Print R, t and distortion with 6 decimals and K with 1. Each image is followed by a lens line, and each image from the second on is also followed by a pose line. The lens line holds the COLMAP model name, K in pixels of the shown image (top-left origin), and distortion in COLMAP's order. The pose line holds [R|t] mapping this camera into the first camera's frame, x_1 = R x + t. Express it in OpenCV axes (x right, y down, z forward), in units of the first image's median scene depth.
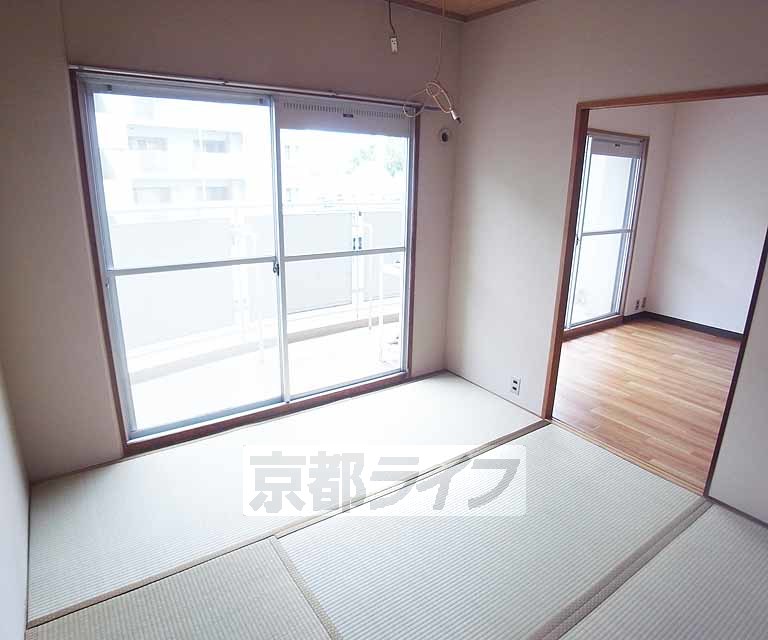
lens RADIAL K [[473.3, 0, 376.0], [0, 473.3, 318.1], [0, 0, 1]] dist [-0.065887, 0.002793]
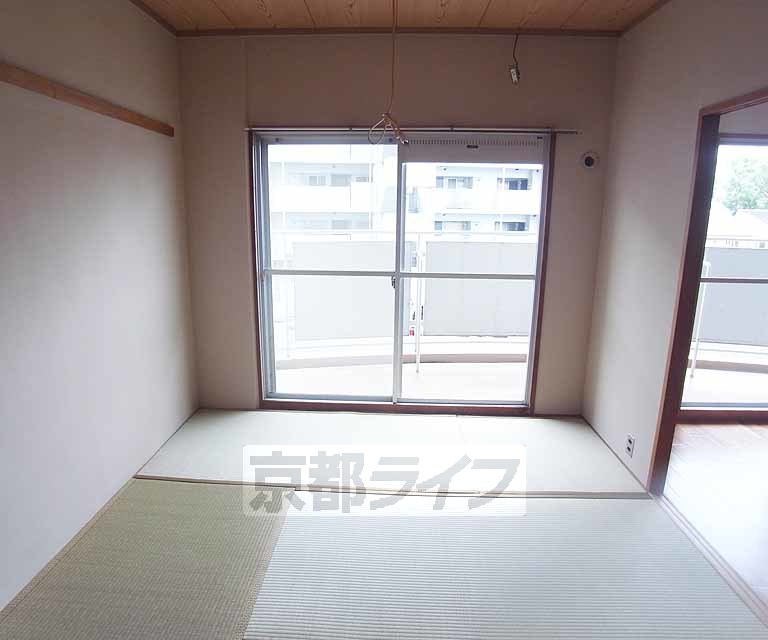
lens RADIAL K [[473.3, 0, 376.0], [0, 473.3, 318.1], [0, 0, 1]] dist [-0.065887, 0.002793]
pose [[0.801667, 0.121153, -0.585365, 0.433103], [-0.164770, 0.986096, -0.021563, 0.012409], [0.574614, 0.113737, 0.810483, 0.050286]]
